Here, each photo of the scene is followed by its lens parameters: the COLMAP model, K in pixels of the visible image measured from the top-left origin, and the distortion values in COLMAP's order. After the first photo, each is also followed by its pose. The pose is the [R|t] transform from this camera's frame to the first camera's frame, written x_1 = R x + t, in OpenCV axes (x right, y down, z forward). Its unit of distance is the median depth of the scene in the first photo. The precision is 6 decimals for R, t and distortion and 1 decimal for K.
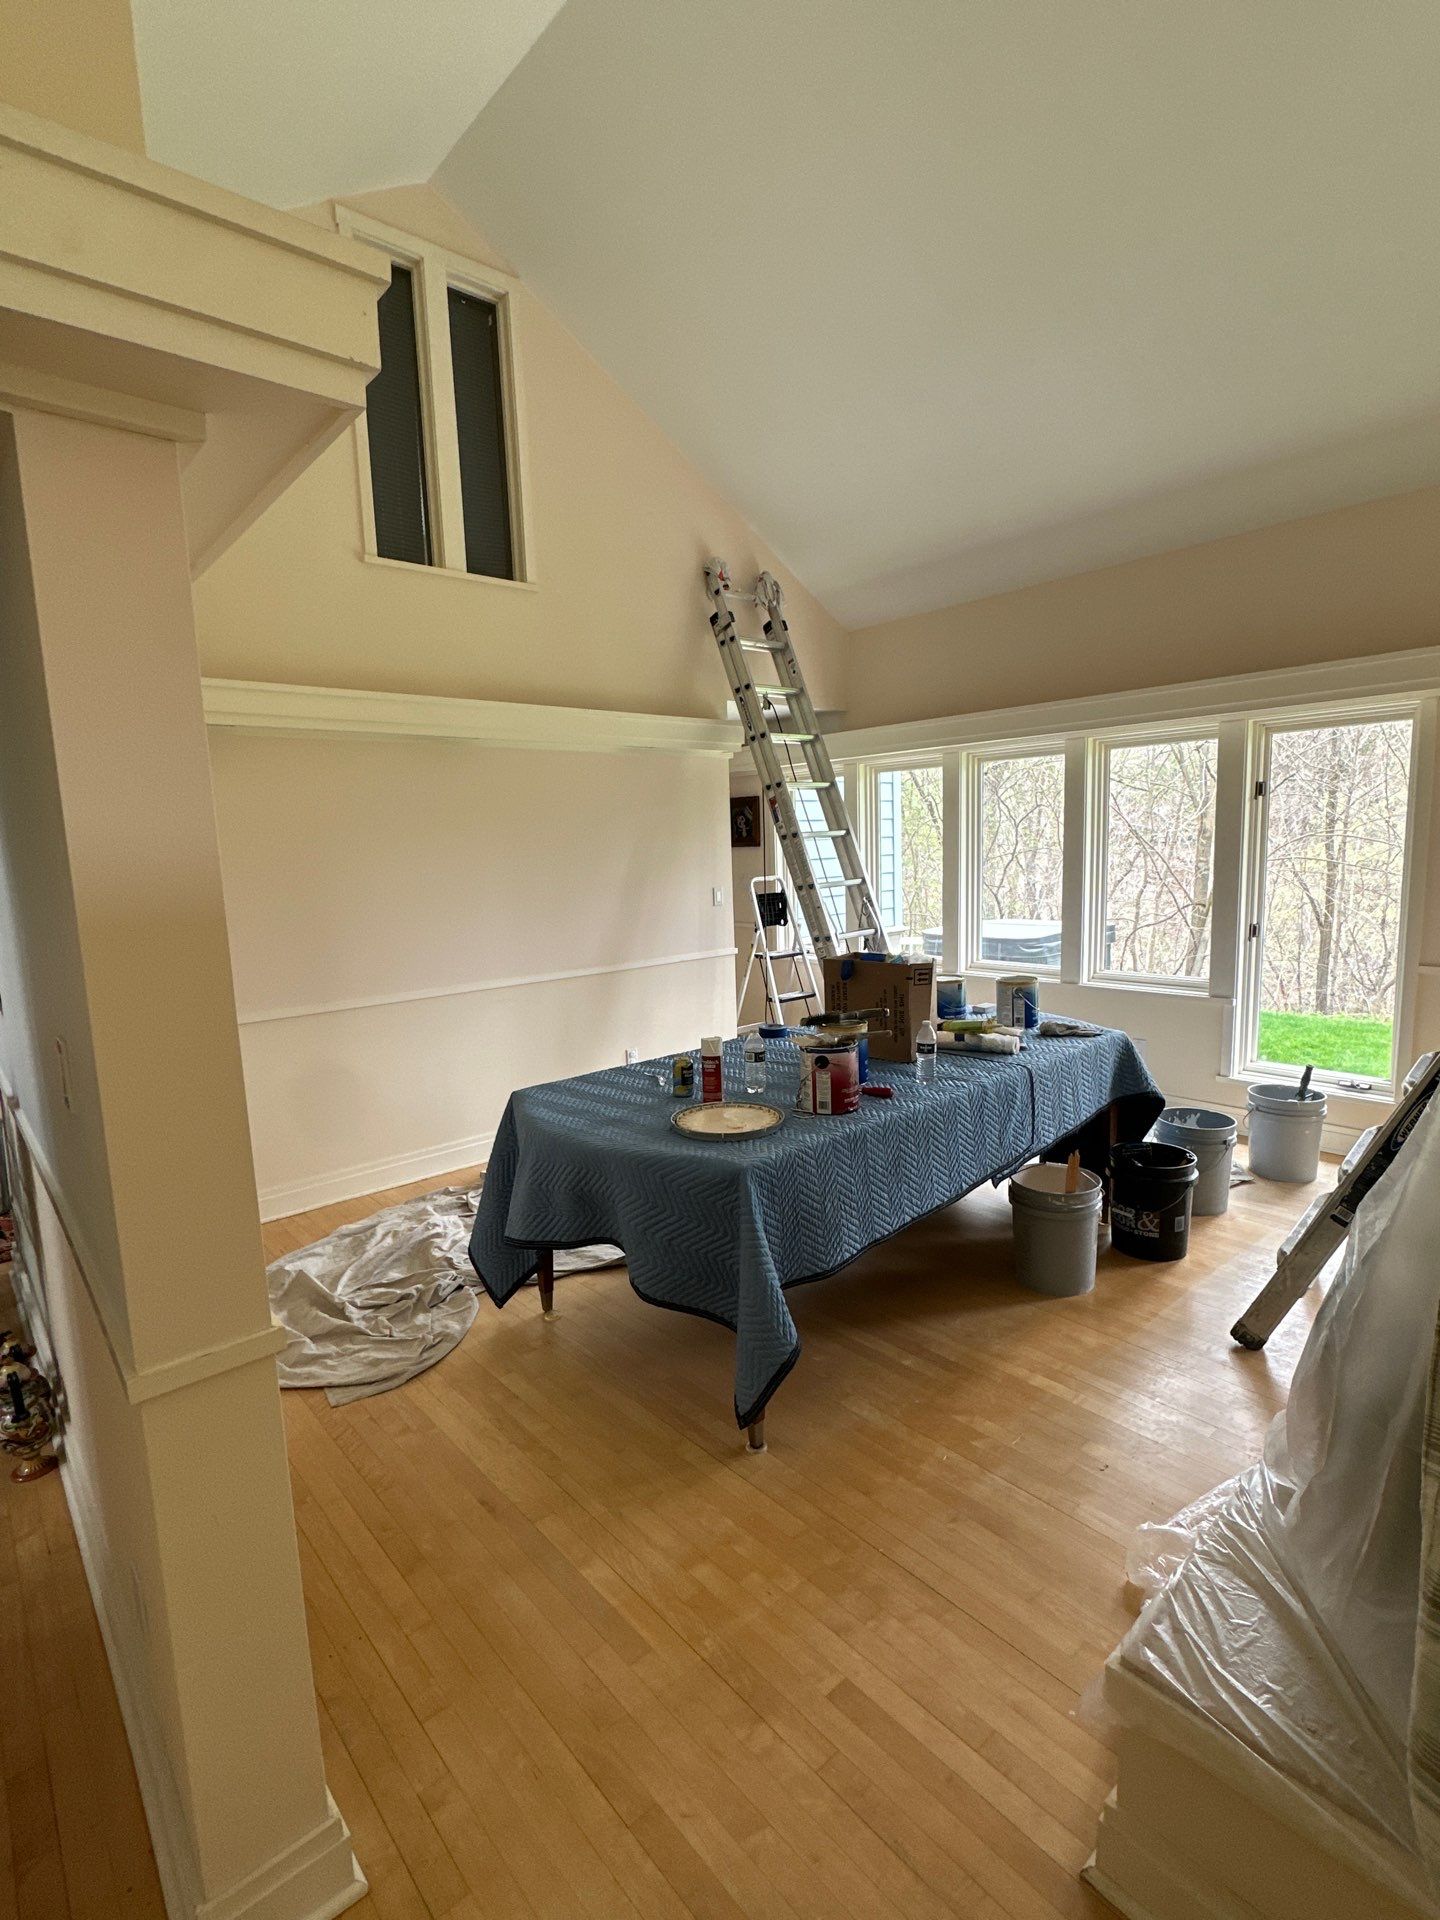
lens RADIAL K [[919.0, 0, 720.0], [0, 919.0, 960.0], [0, 0, 1]] dist [-0.000721, -0.000047]
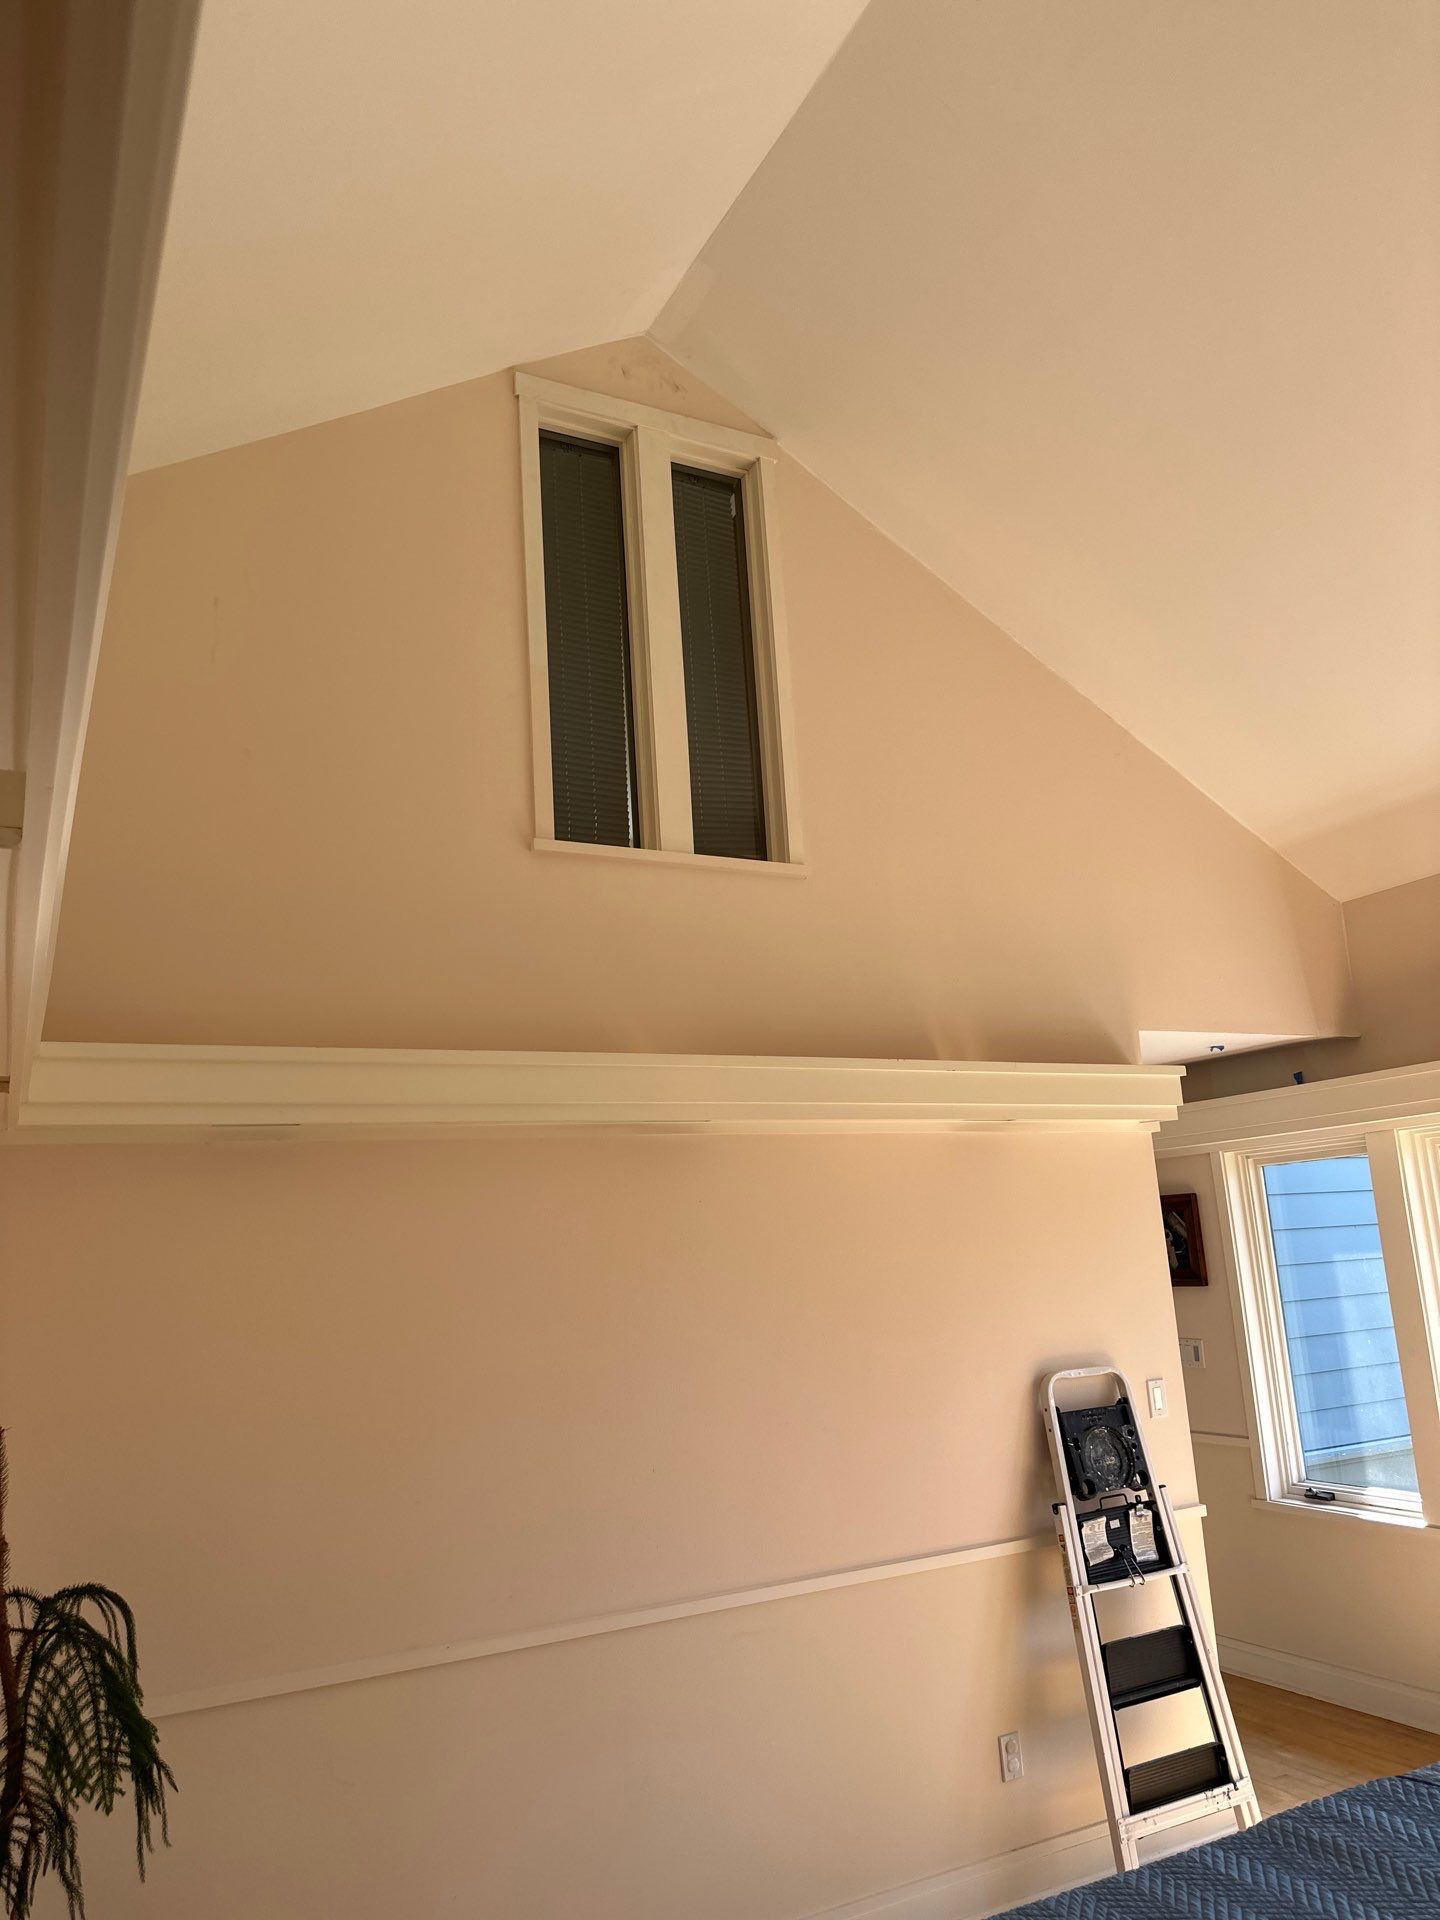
lens RADIAL K [[1395.1, 0, 720.0], [0, 1395.1, 960.0], [0, 0, 1]] dist [-0.000561, -0.000051]
pose [[0.966999, -0.073379, -0.243985, -0.037046], [-0.010426, 0.945429, -0.325661, -0.051388], [0.254567, 0.317457, 0.913464, 0.178239]]
